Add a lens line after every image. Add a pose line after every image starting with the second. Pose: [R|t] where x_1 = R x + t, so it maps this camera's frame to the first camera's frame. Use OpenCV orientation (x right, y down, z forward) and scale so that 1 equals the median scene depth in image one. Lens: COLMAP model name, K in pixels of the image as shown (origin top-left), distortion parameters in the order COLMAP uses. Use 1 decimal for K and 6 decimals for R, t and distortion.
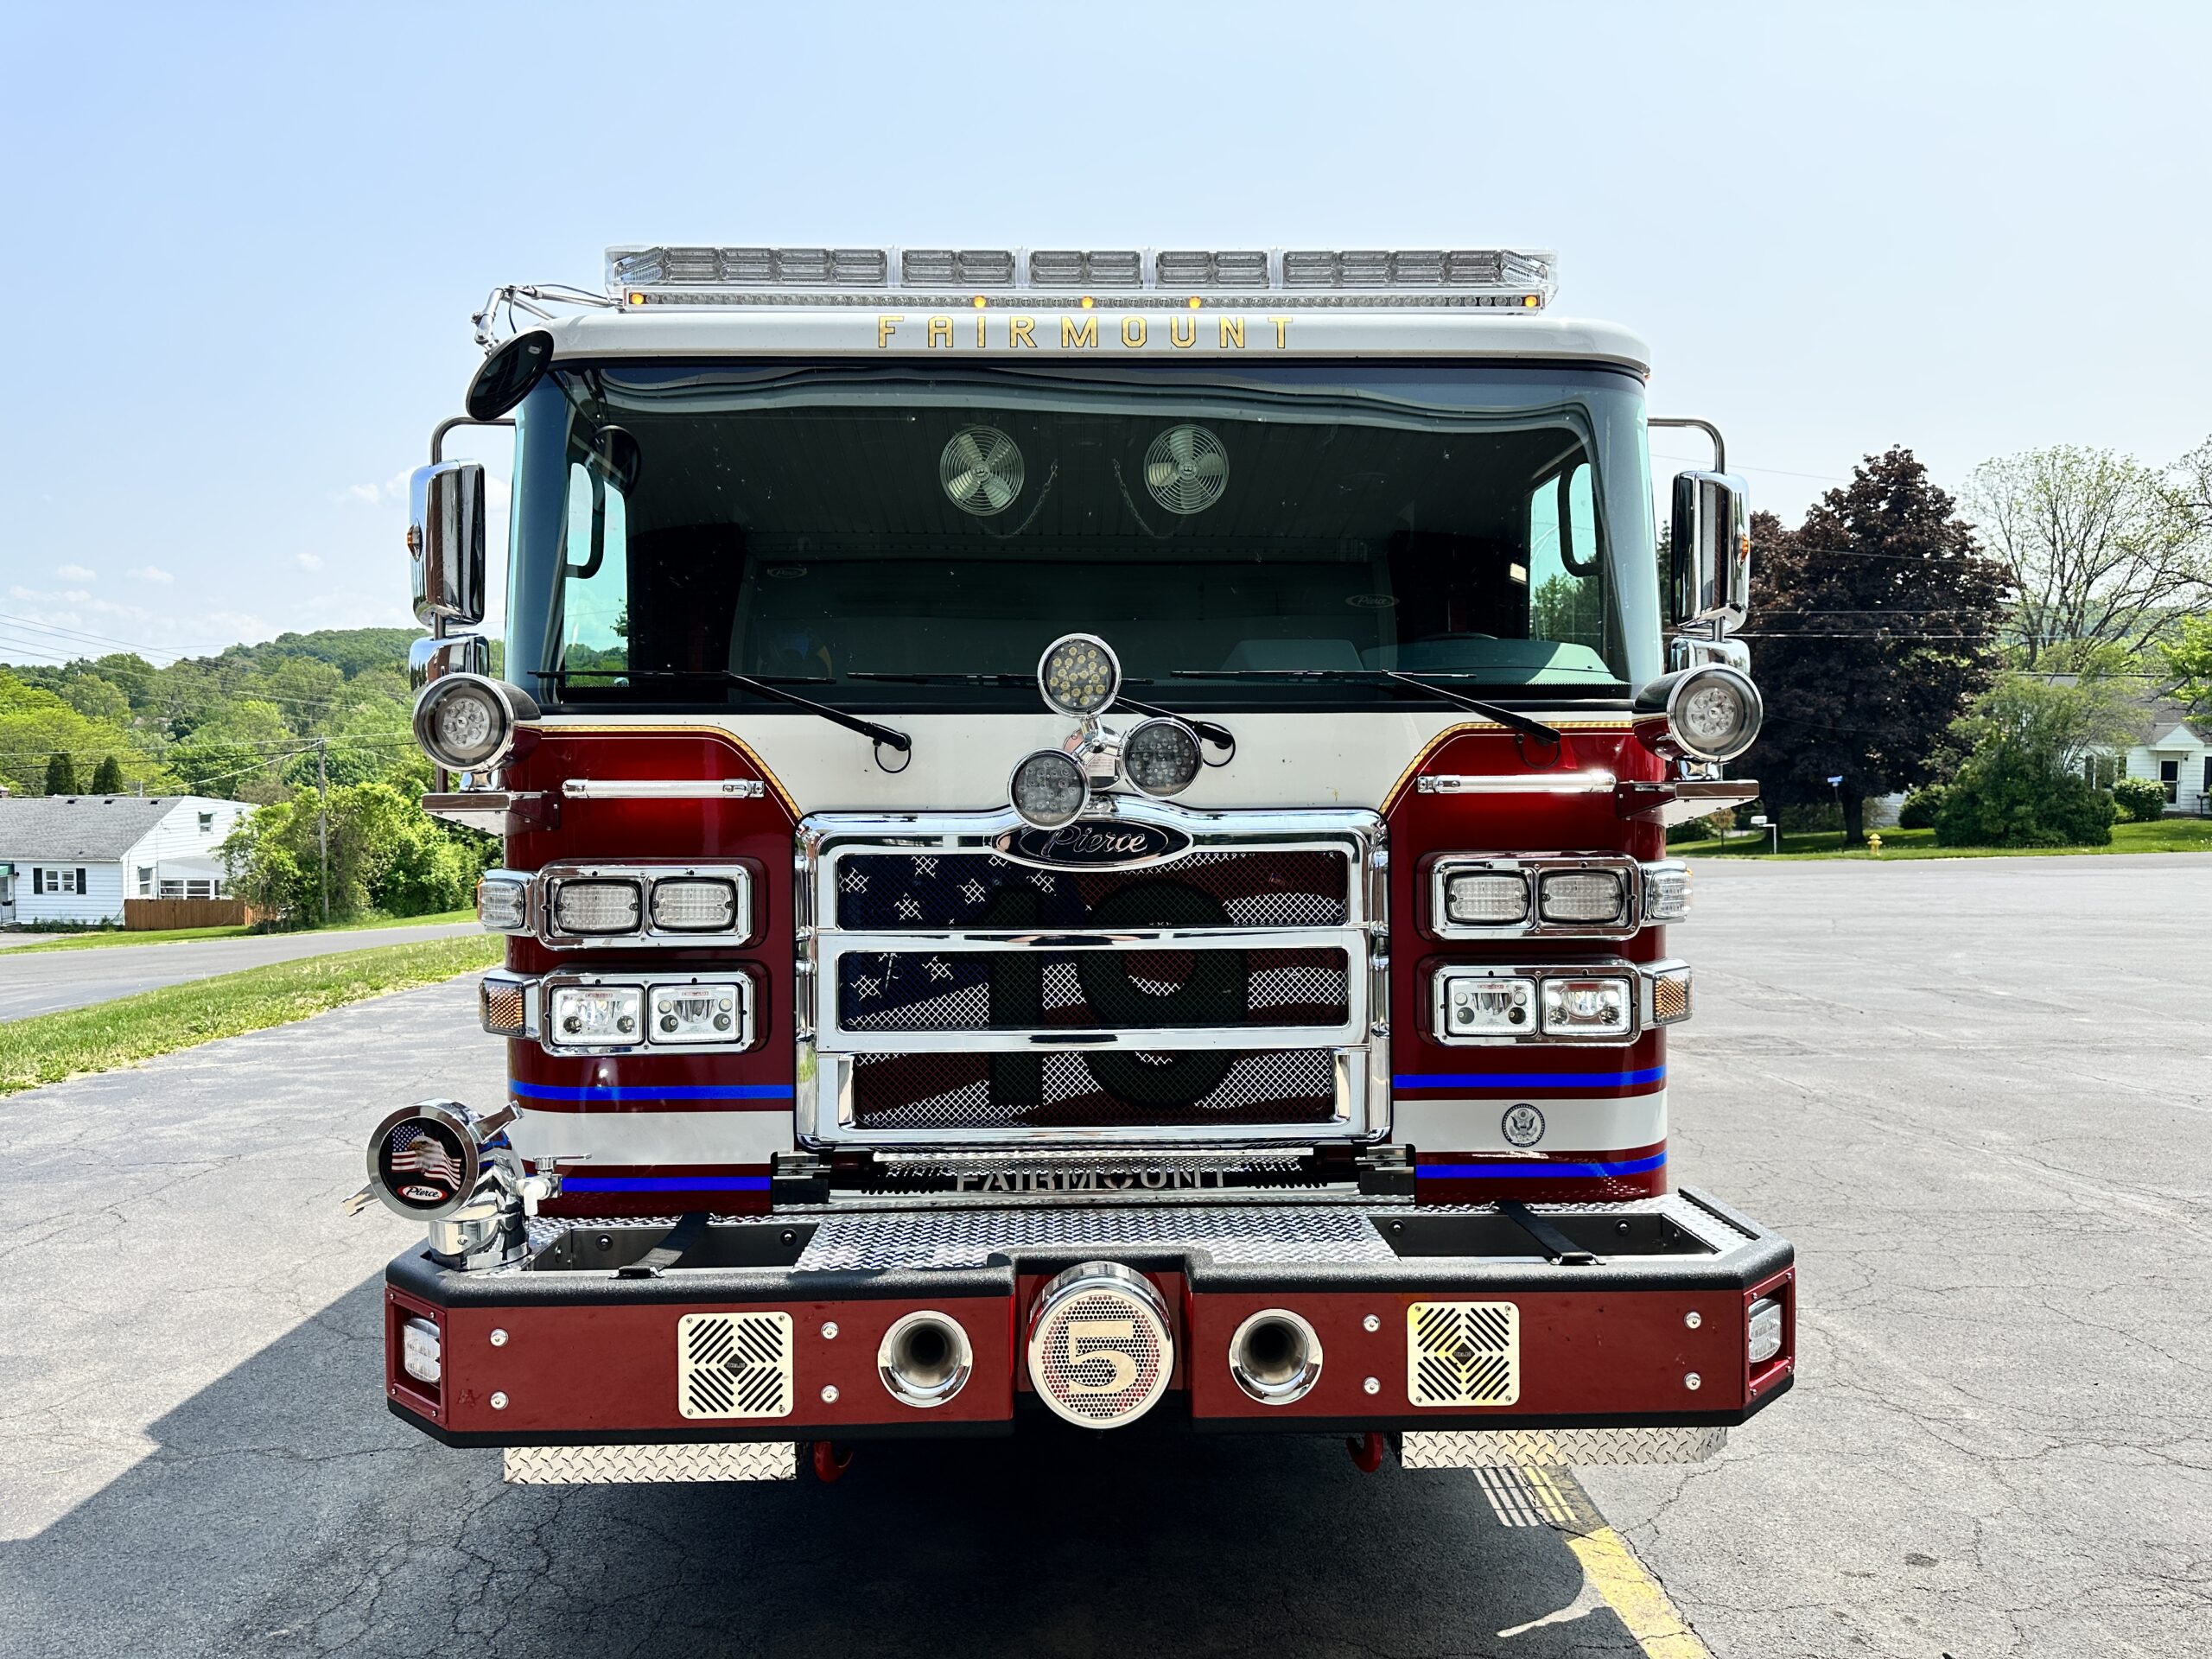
lens RADIAL K [[1514.1, 0, 1106.0], [0, 1514.1, 829.5], [0, 0, 1]] dist [0.051459, -0.043956]
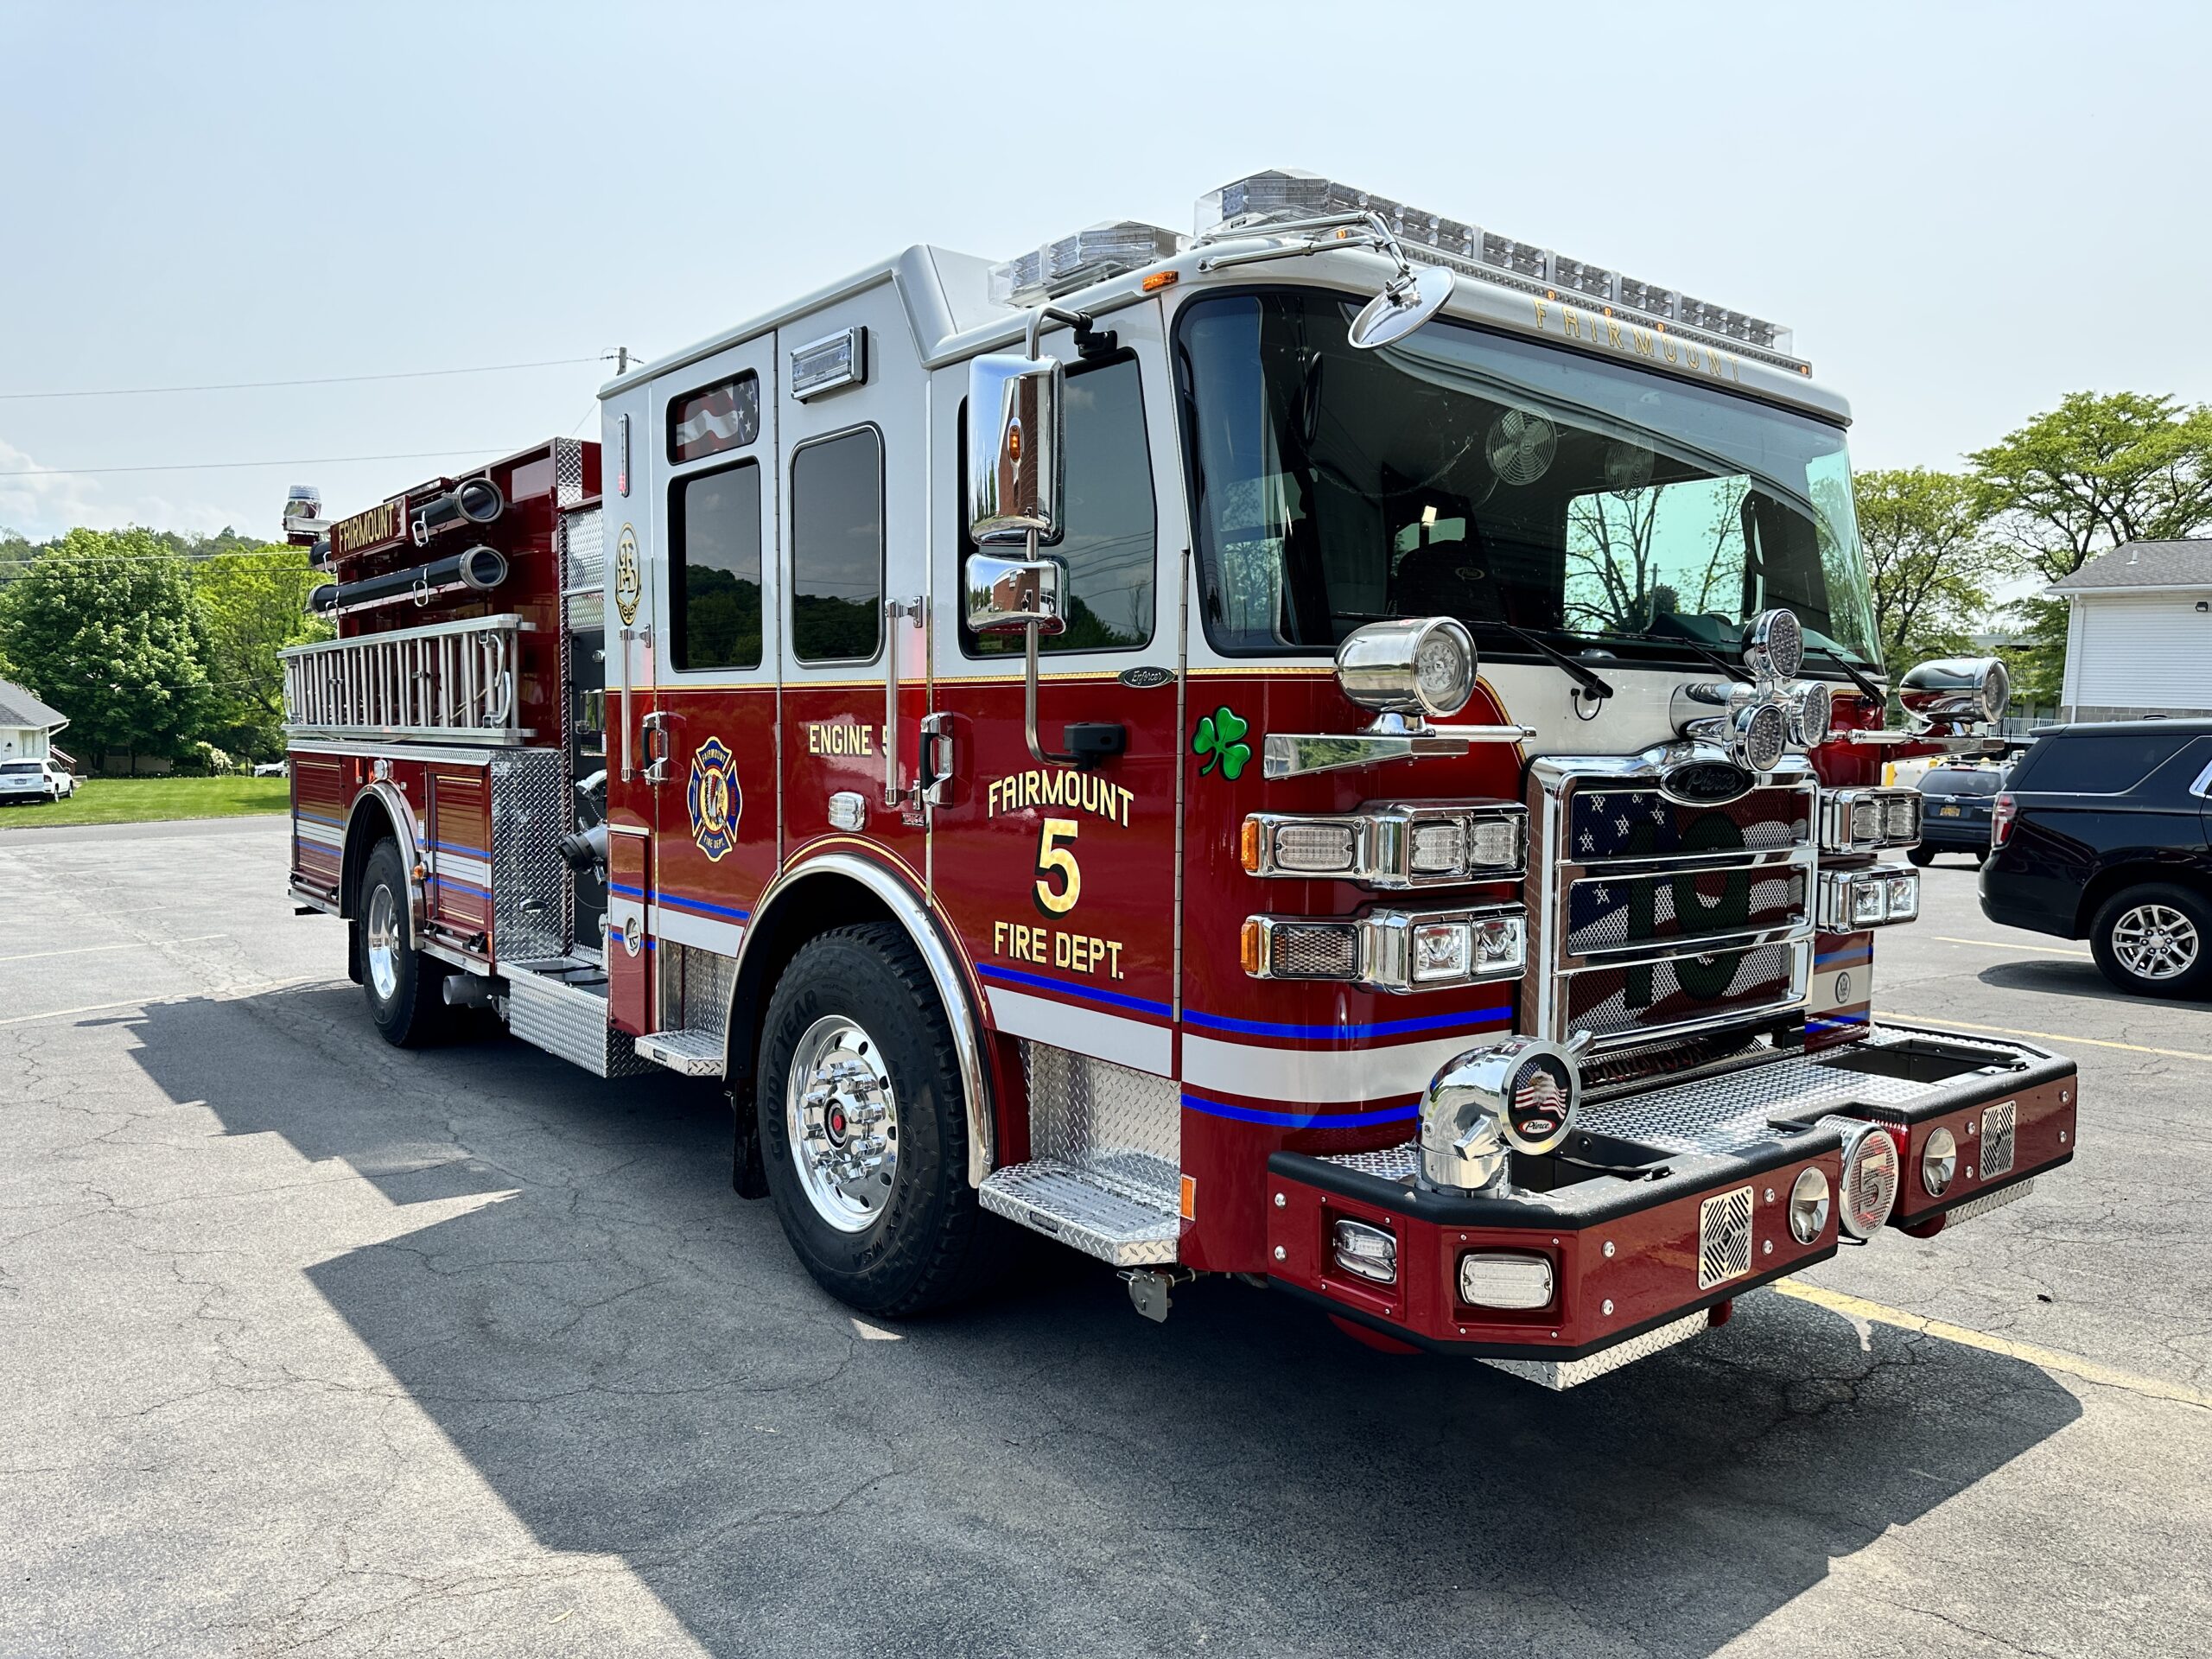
lens RADIAL K [[1572.1, 0, 1106.0], [0, 1572.1, 829.5], [0, 0, 1]] dist [0.007455, 0.001992]
pose [[0.789117, -0.015141, 0.614056, -1.125742], [-0.017645, 0.998725, 0.047302, -0.005389], [-0.613989, -0.048162, 0.787844, 0.302845]]
